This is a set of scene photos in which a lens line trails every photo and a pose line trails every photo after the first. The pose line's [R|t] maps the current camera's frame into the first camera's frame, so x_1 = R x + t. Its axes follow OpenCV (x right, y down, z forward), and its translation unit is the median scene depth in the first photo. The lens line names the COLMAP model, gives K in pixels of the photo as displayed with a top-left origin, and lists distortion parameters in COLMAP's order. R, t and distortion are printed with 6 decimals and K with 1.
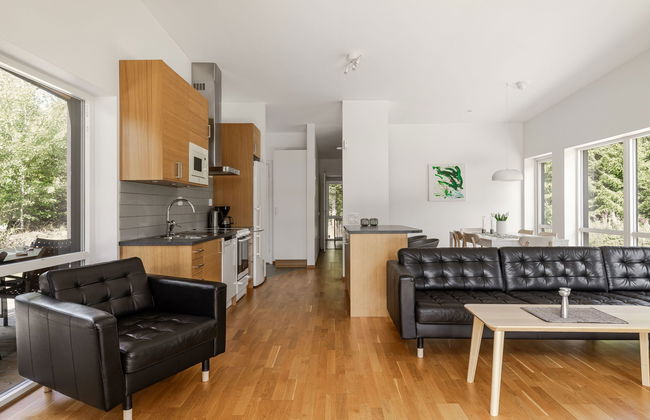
lens RADIAL K [[410.6, 0, 323.4], [0, 410.6, 211.7], [0, 0, 1]] dist [0.005087, 0.001915]
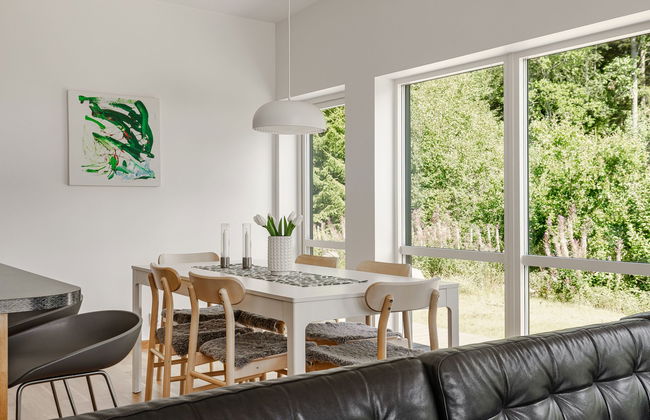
lens RADIAL K [[647.5, 0, 322.2], [0, 647.5, 213.7], [0, 0, 1]] dist [-0.013382, 0.000000]
pose [[0.793054, 0.001849, 0.609149, 0.077735], [-0.000214, 0.999996, -0.002757, 0.002769], [-0.609152, 0.002056, 0.793051, 0.379715]]
